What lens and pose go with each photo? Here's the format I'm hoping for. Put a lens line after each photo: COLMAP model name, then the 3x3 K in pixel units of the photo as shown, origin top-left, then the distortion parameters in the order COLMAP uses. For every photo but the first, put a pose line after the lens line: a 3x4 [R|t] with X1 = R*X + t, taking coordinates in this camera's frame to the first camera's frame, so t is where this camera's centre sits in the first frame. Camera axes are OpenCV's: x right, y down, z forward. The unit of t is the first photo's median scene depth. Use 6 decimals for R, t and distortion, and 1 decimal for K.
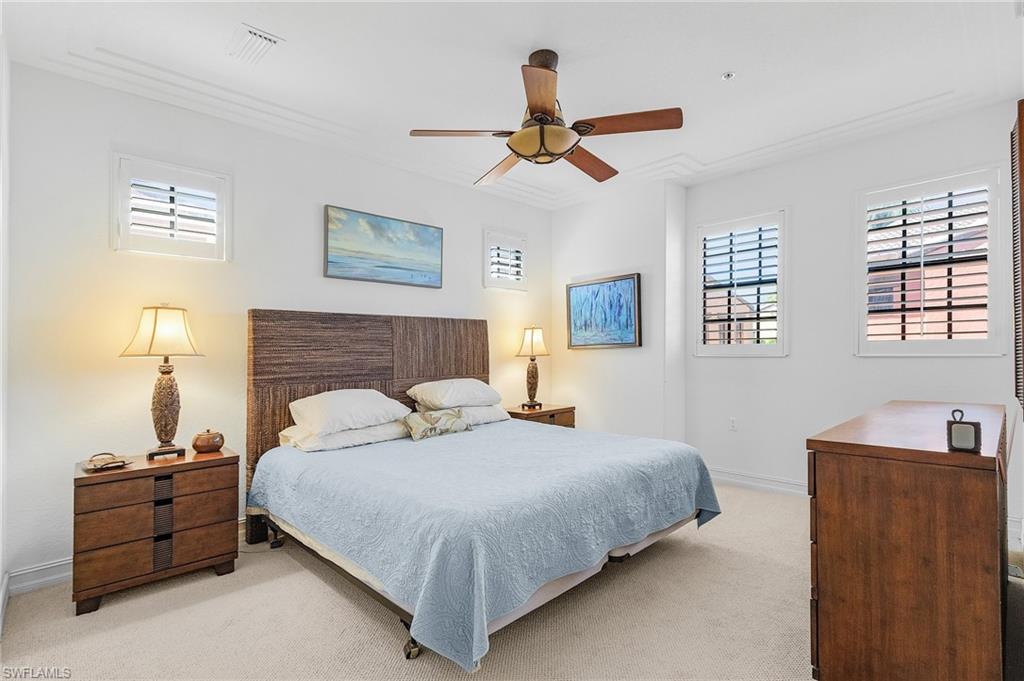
lens RADIAL K [[480.1, 0, 514.1], [0, 480.1, 348.7], [0, 0, 1]] dist [0.006252, -0.003332]
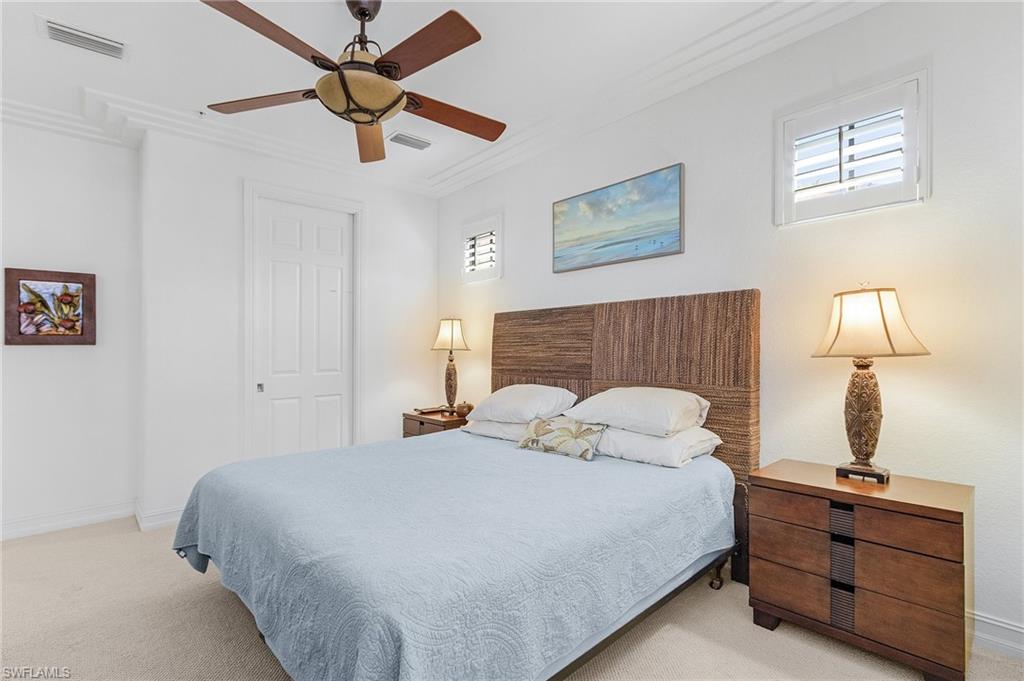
lens RADIAL K [[480.1, 0, 514.4], [0, 480.1, 337.7], [0, 0, 1]] dist [0.006252, -0.003332]
pose [[-0.013652, -0.015675, -0.999784, 0.587863], [0.009176, 0.999833, -0.015801, 0.002075], [0.999865, -0.009390, -0.013506, 0.871782]]
